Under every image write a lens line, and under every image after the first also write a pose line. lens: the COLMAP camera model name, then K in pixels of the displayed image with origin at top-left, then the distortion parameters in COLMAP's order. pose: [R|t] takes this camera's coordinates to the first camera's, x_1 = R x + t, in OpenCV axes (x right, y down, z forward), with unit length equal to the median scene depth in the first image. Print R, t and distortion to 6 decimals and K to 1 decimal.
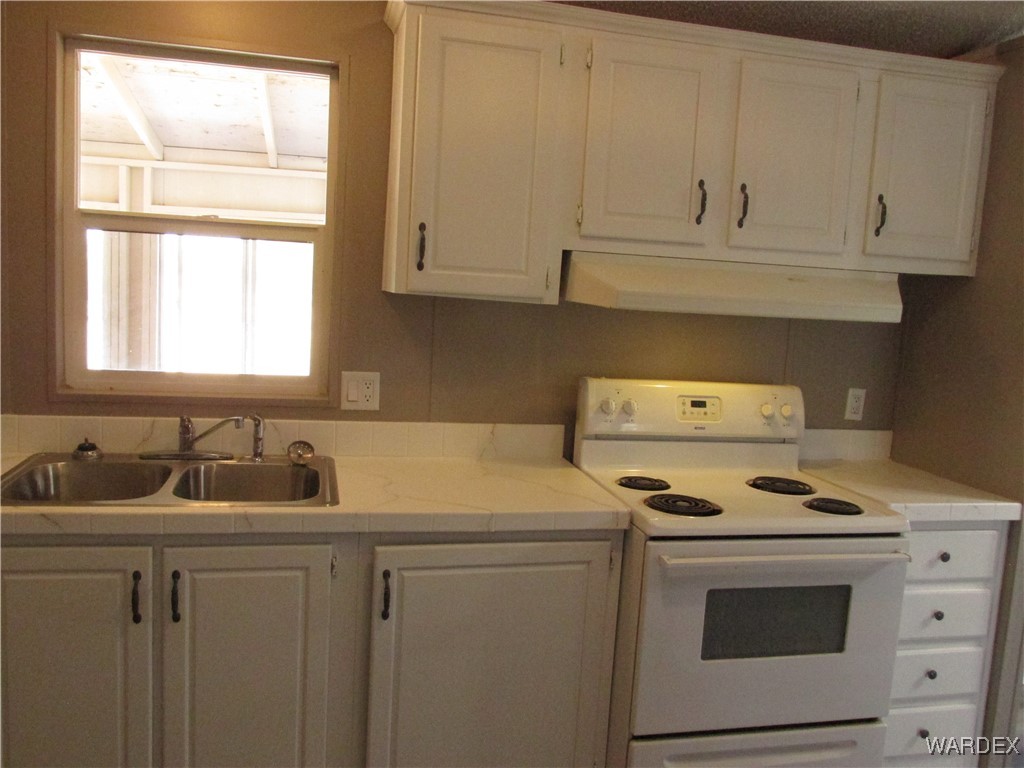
lens RADIAL K [[849.1, 0, 512.0], [0, 849.1, 384.0], [0, 0, 1]] dist [-0.043485, 0.010672]
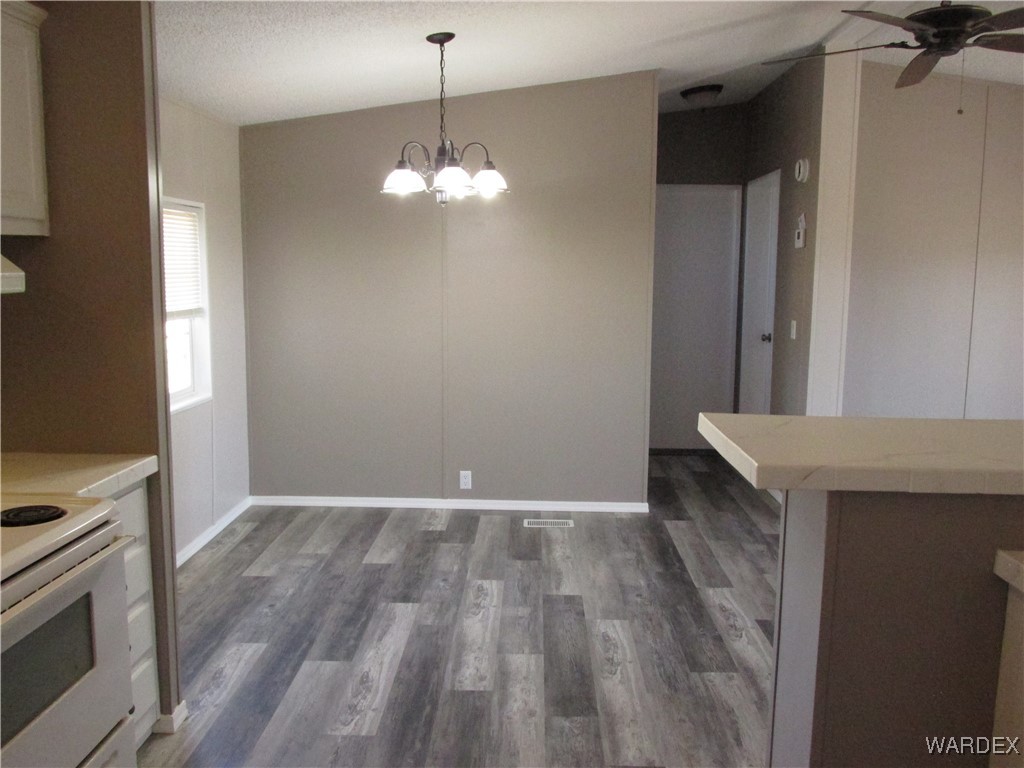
lens RADIAL K [[849.1, 0, 512.0], [0, 849.1, 384.0], [0, 0, 1]] dist [-0.043485, 0.010672]
pose [[0.248725, -0.183549, 0.951023, -0.263950], [0.120321, 0.980130, 0.157698, -0.056750], [-0.961072, 0.075205, 0.265868, 0.291557]]
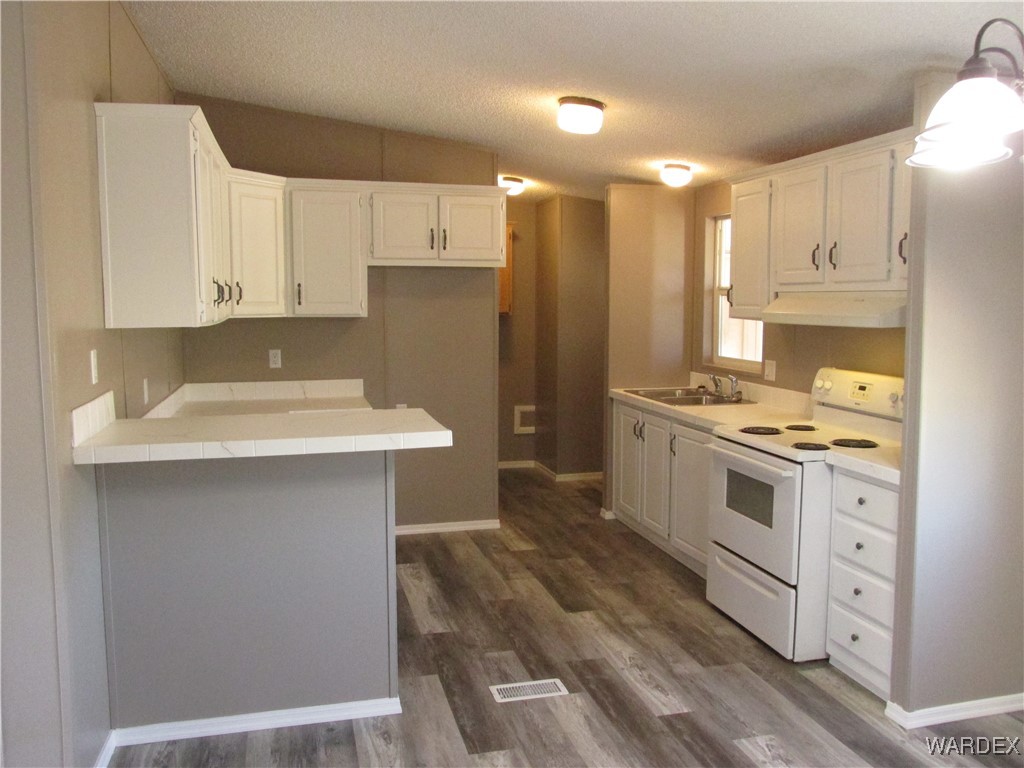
lens RADIAL K [[849.1, 0, 512.0], [0, 849.1, 384.0], [0, 0, 1]] dist [-0.043485, 0.010672]
pose [[0.032206, 0.044698, -0.998481, 1.836643], [-0.119349, 0.992024, 0.040560, 0.033074], [0.992330, 0.117861, 0.037284, 0.377479]]
